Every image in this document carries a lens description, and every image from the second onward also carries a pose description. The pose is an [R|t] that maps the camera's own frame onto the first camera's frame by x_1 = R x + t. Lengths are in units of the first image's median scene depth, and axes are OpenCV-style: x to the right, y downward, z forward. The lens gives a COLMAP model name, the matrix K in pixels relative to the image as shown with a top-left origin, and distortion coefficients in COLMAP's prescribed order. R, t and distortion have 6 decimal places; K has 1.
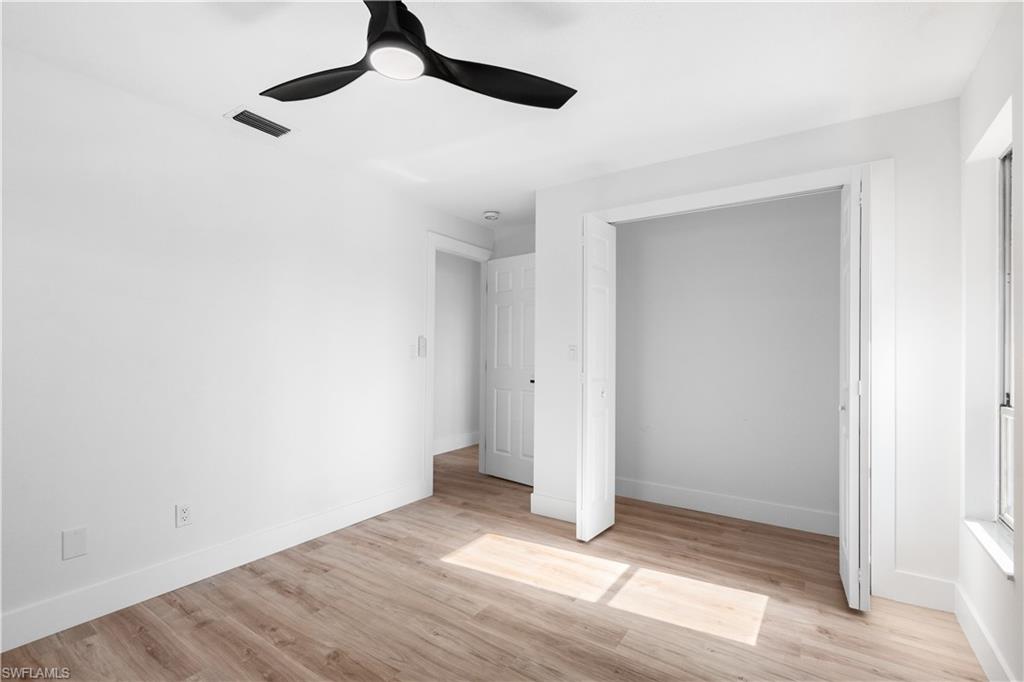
lens RADIAL K [[454.2, 0, 513.4], [0, 454.2, 345.2], [0, 0, 1]] dist [-0.002745, -0.000474]
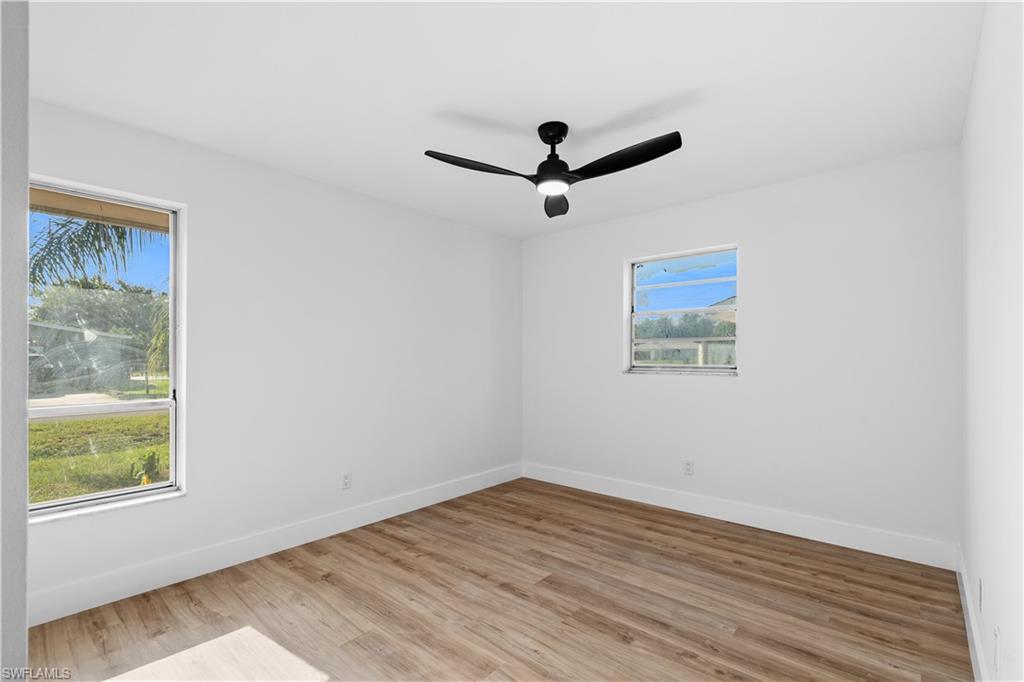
lens RADIAL K [[454.2, 0, 515.9], [0, 454.2, 348.6], [0, 0, 1]] dist [-0.002745, -0.000474]
pose [[-0.993128, 0.000253, 0.117036, -0.248777], [-0.001625, 0.999871, -0.015954, 0.003957], [-0.117025, -0.016035, -0.993000, 2.050500]]
